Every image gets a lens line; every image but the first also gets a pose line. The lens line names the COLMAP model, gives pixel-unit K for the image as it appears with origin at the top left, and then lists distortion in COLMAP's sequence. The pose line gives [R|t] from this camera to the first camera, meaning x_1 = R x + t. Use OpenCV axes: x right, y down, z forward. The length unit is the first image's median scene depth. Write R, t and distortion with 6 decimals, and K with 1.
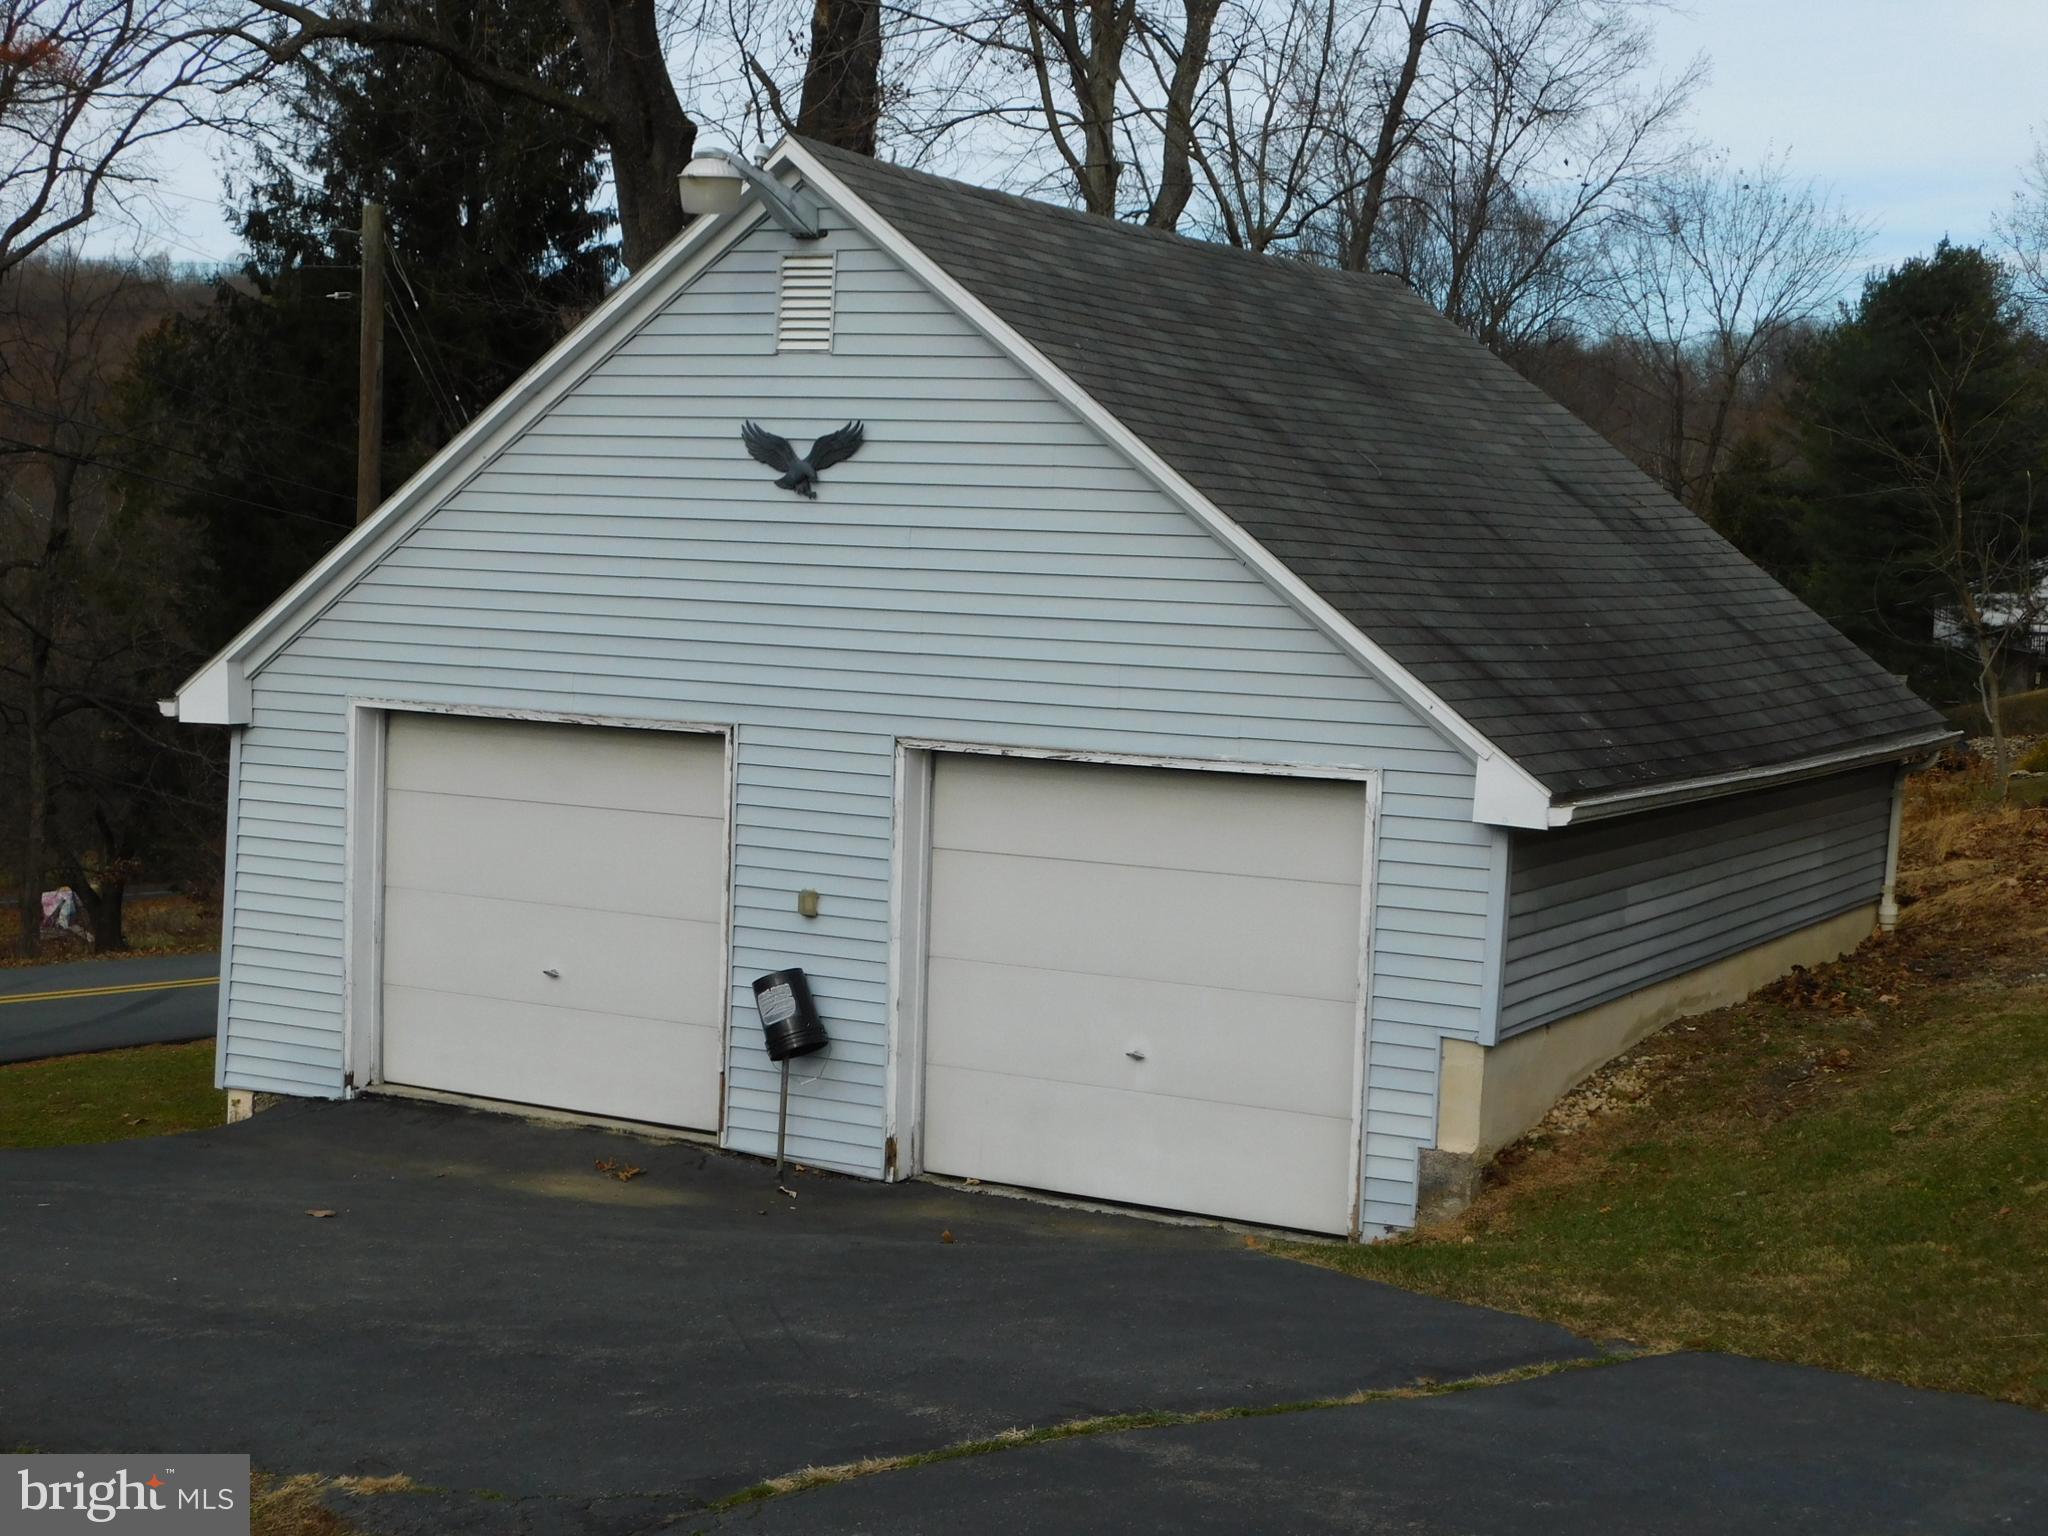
lens RADIAL K [[3068.6, 0, 1026.6], [0, 3068.6, 766.6], [0, 0, 1]] dist [0.019400, 0.000000]
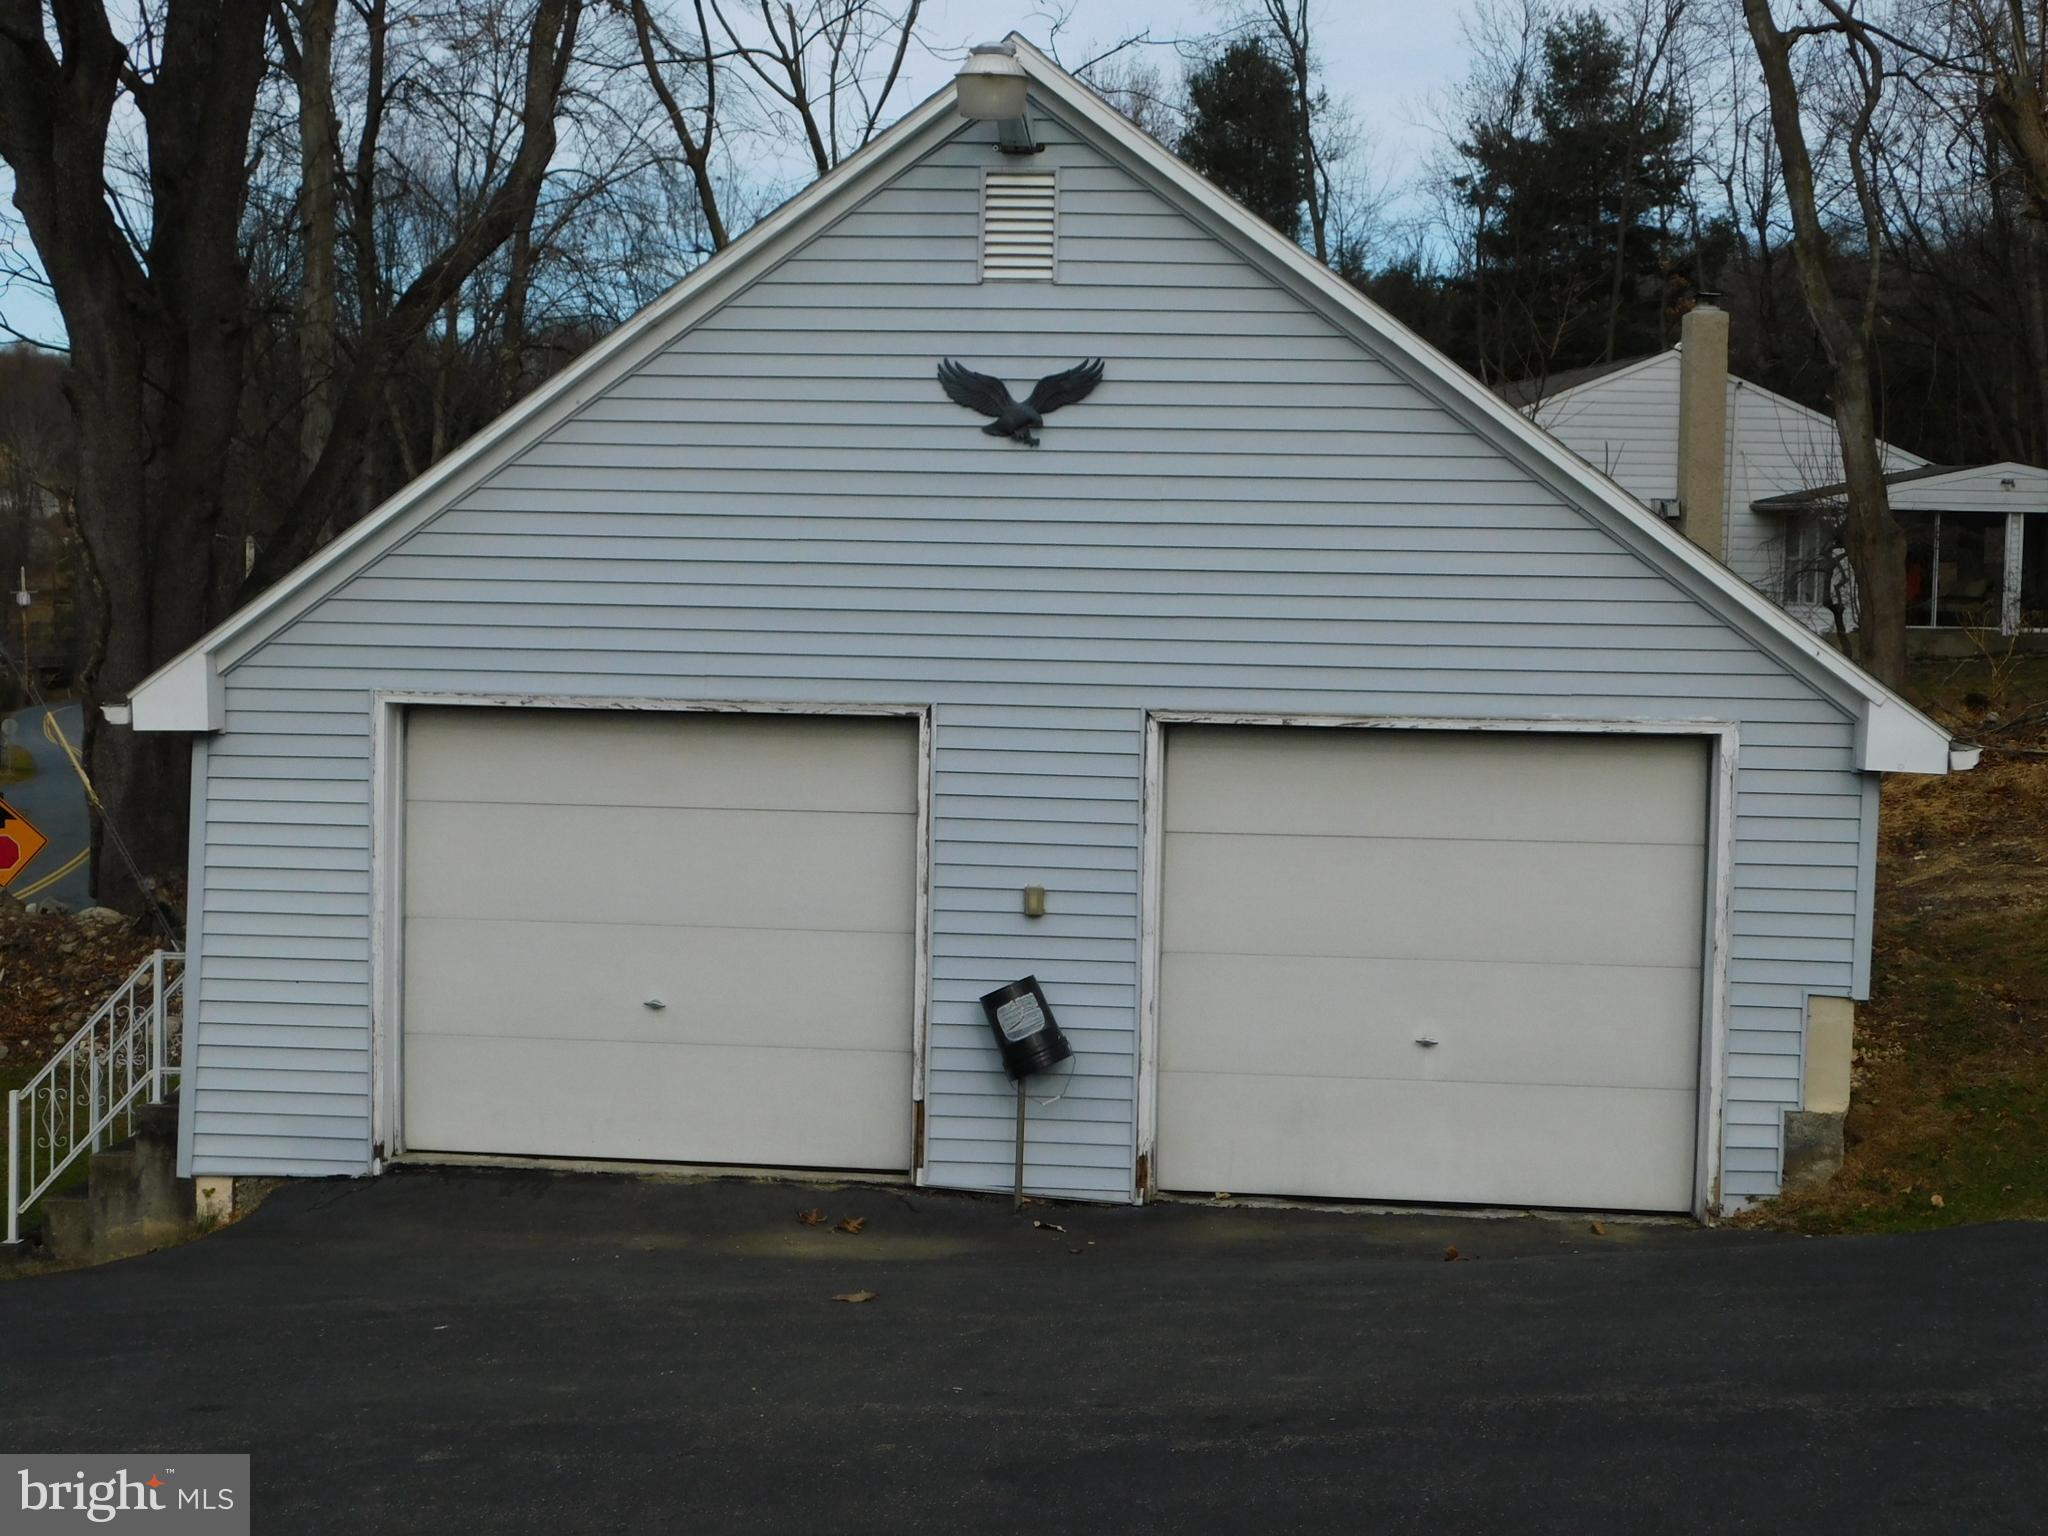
lens RADIAL K [[3068.6, 0, 1023.9], [0, 3068.6, 772.7], [0, 0, 1]] dist [0.019400, 0.000000]
pose [[0.922570, -0.043109, 0.383413, -0.414156], [0.042109, 0.999052, 0.011005, -0.002735], [-0.383525, 0.005993, 0.923511, 0.179343]]
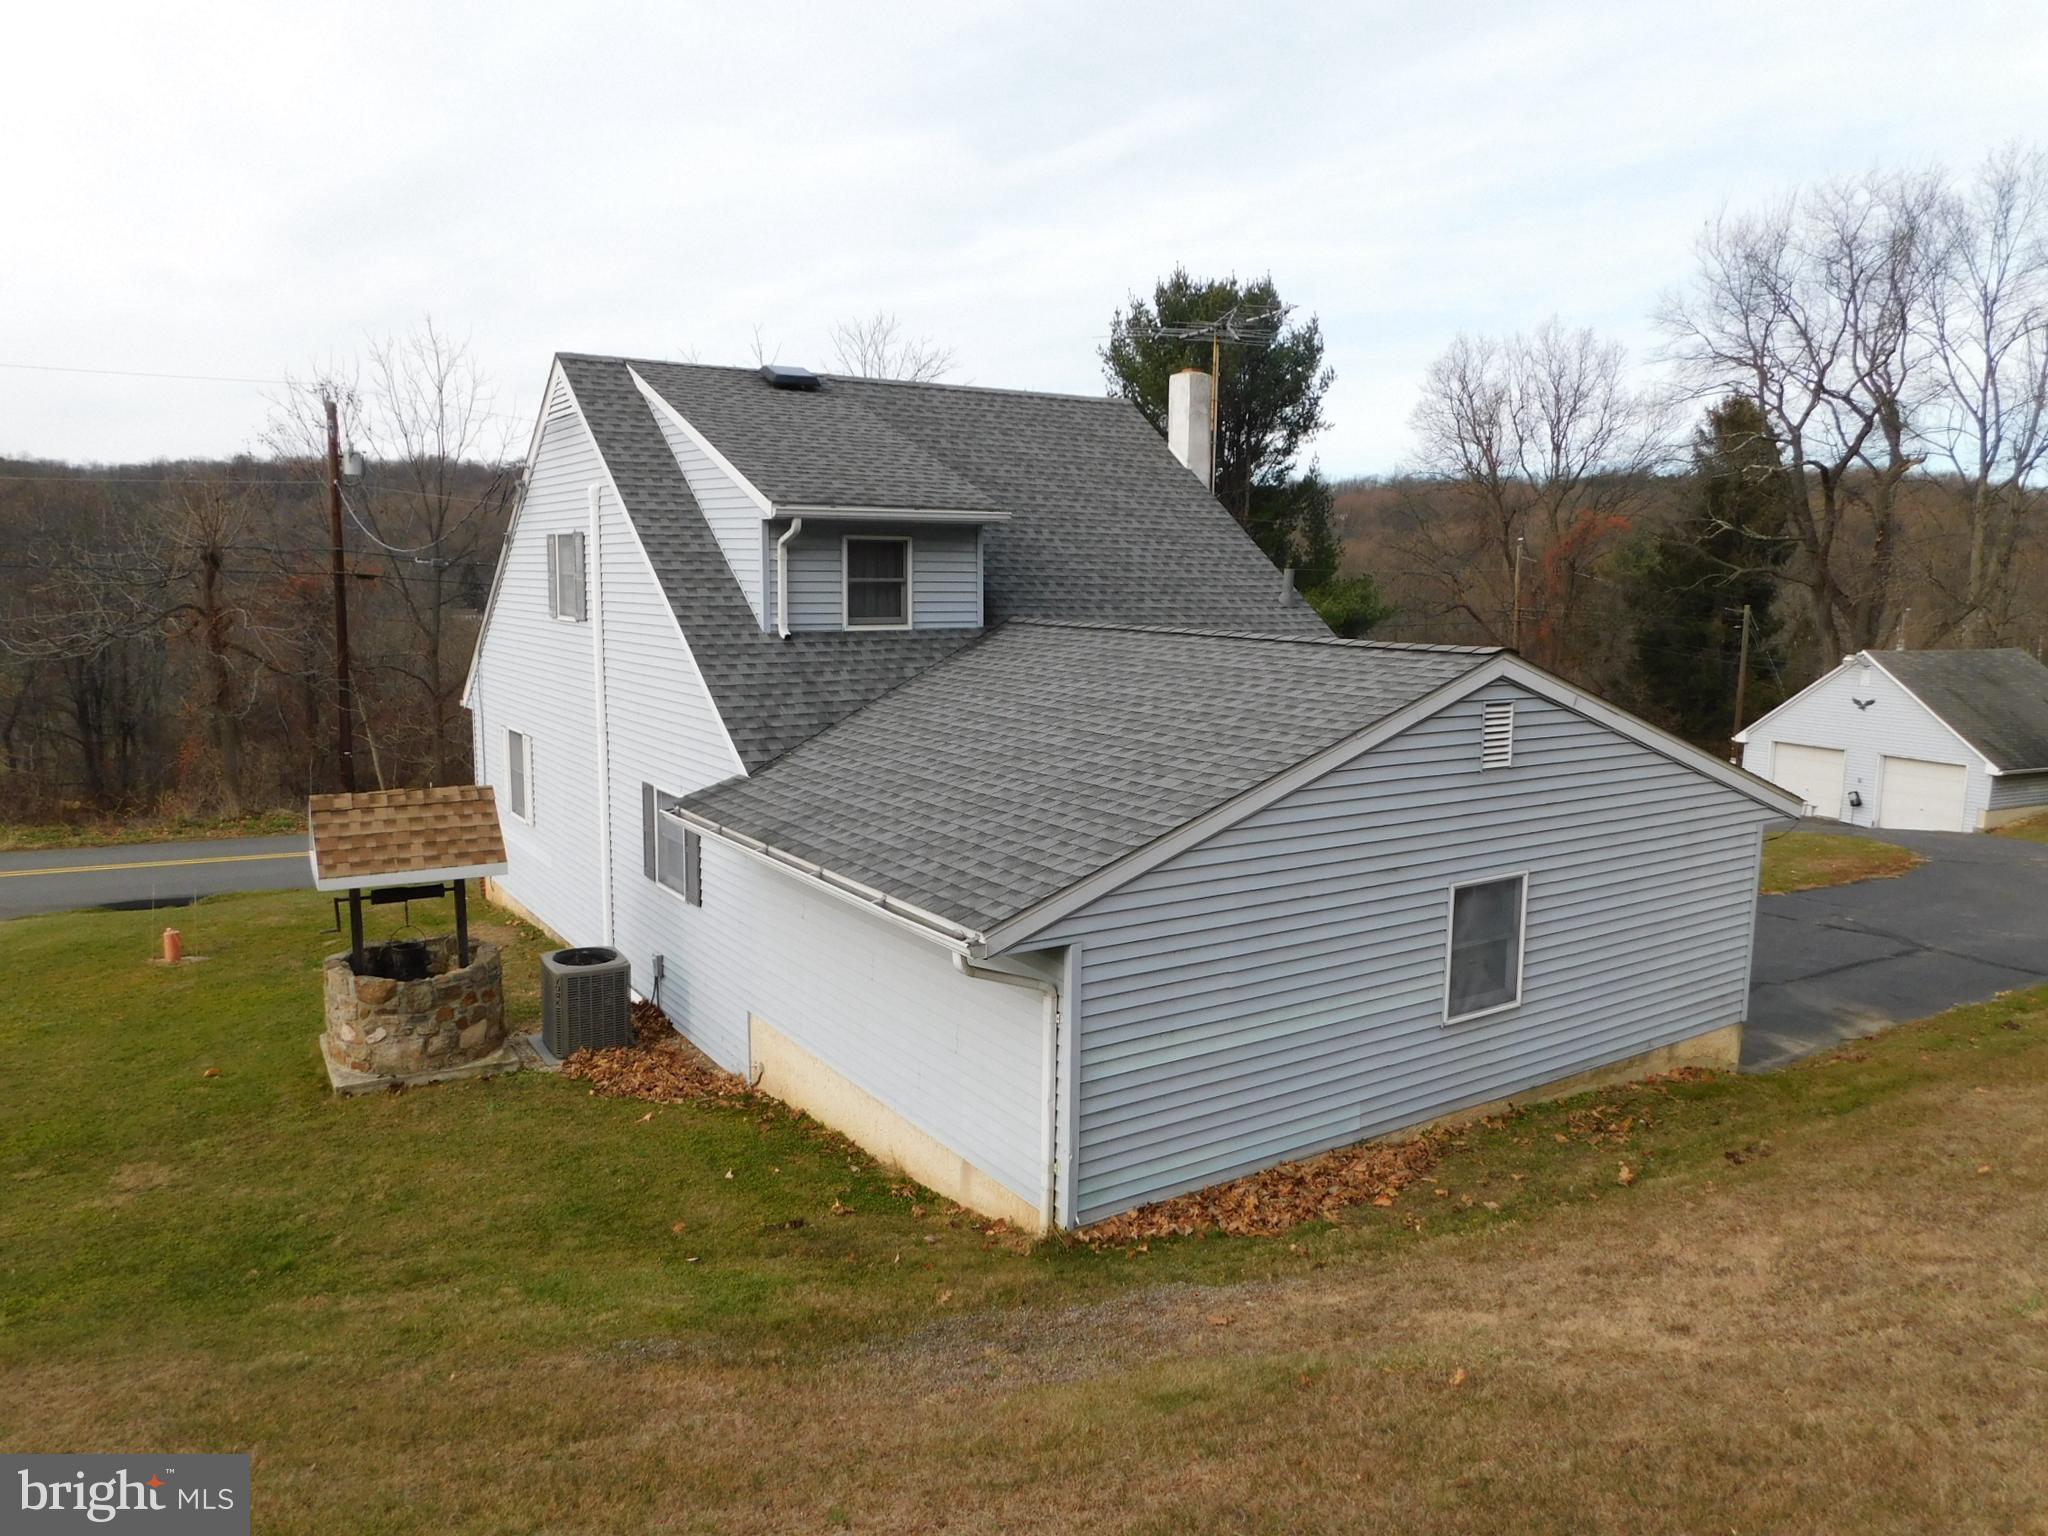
lens RADIAL K [[1415.0, 0, 1023.4], [0, 1415.0, 766.7], [0, 0, 1]] dist [-0.029907, 0.009562]
pose [[0.823709, 0.057919, -0.564048, 0.120839], [-0.027284, 0.997666, 0.062600, -0.104208], [0.566357, -0.036175, 0.823366, -2.095233]]
